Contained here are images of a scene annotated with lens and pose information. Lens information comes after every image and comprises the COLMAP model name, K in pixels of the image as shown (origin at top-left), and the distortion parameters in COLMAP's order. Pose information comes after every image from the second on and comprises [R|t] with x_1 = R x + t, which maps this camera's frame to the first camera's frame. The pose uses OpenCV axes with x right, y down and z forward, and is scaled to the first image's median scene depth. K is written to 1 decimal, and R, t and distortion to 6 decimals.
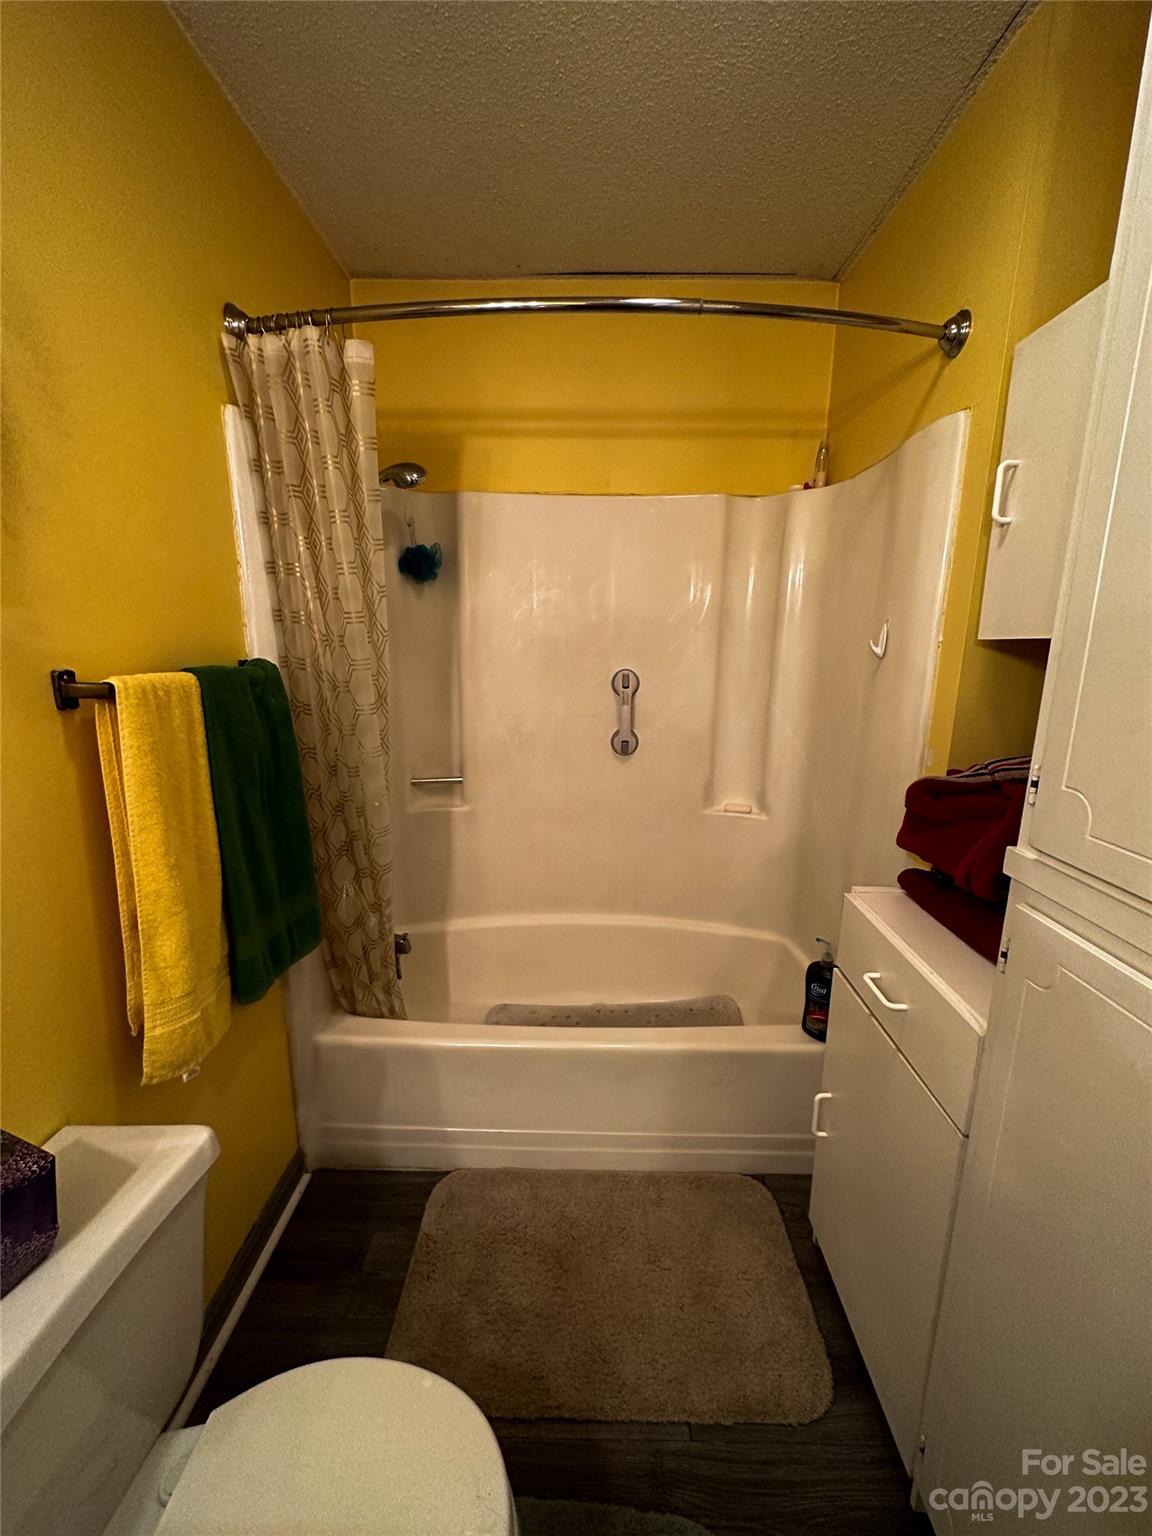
lens RADIAL K [[613.2, 0, 576.0], [0, 613.2, 765.0], [0, 0, 1]] dist [-0.005973, 0.001486]
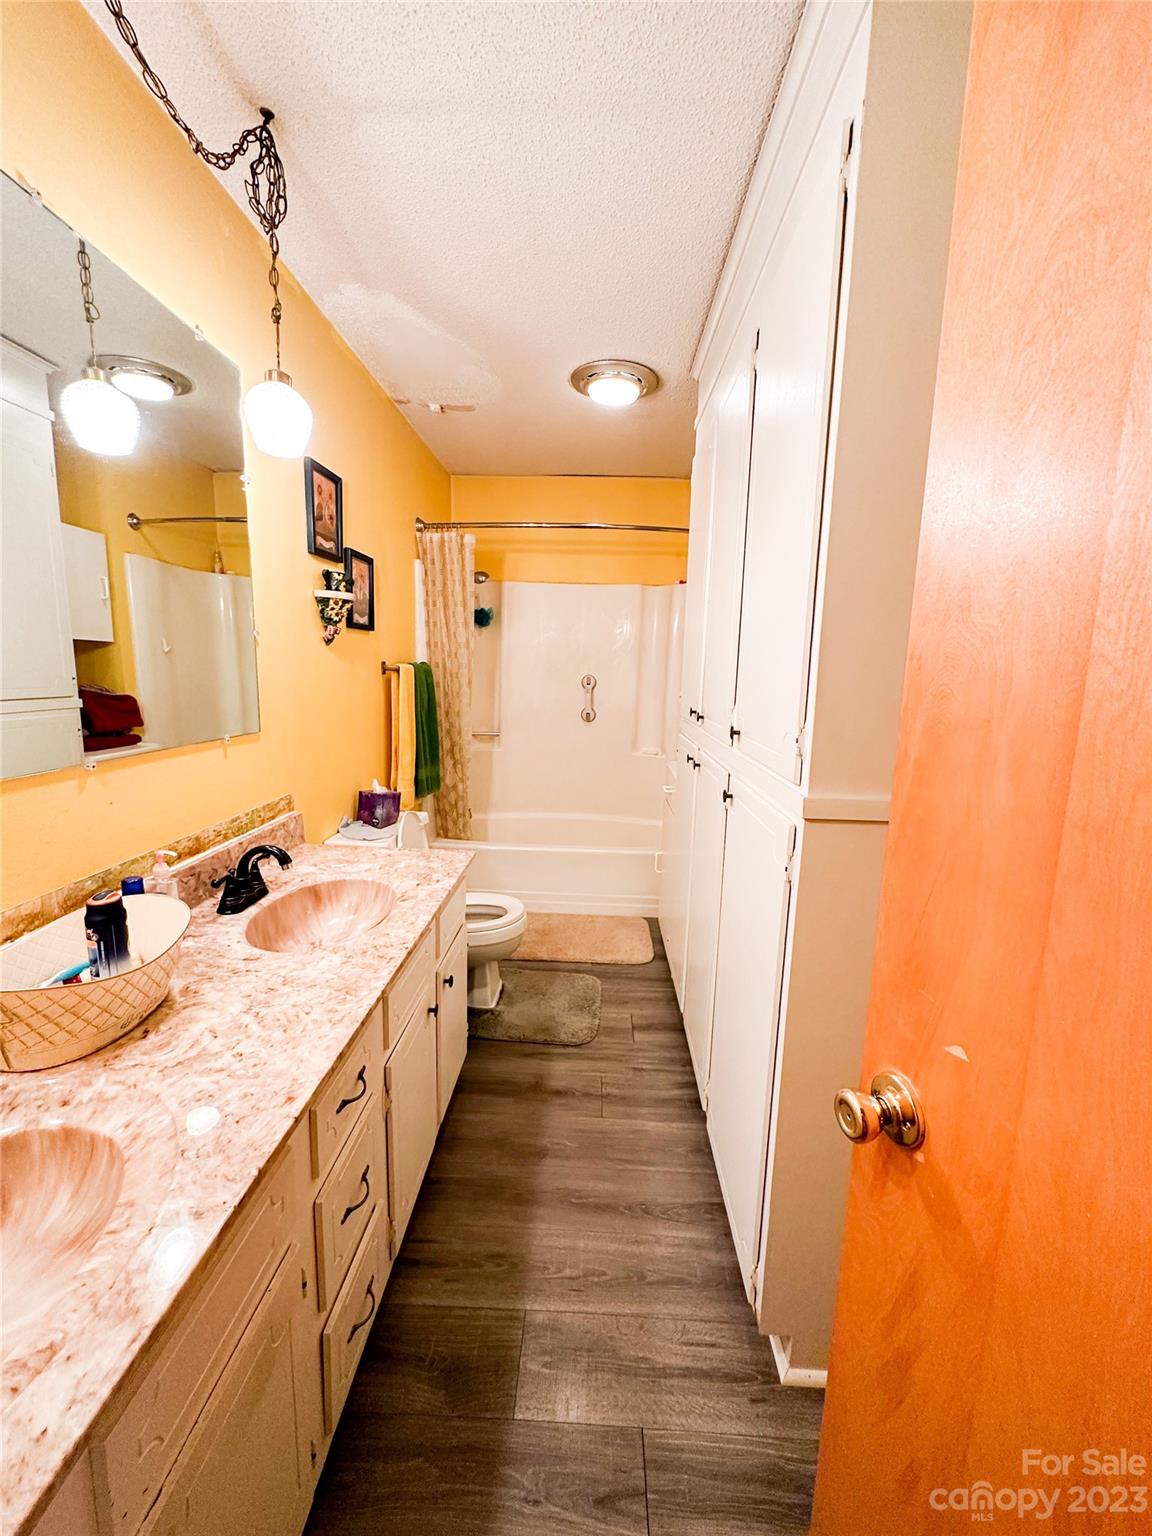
lens RADIAL K [[613.2, 0, 574.0], [0, 613.2, 769.1], [0, 0, 1]] dist [-0.005973, 0.001486]
pose [[0.999685, 0.018989, -0.016383, 0.097076], [-0.019595, 0.999096, -0.037713, 0.269401], [0.015652, 0.038023, 0.999154, -1.138843]]
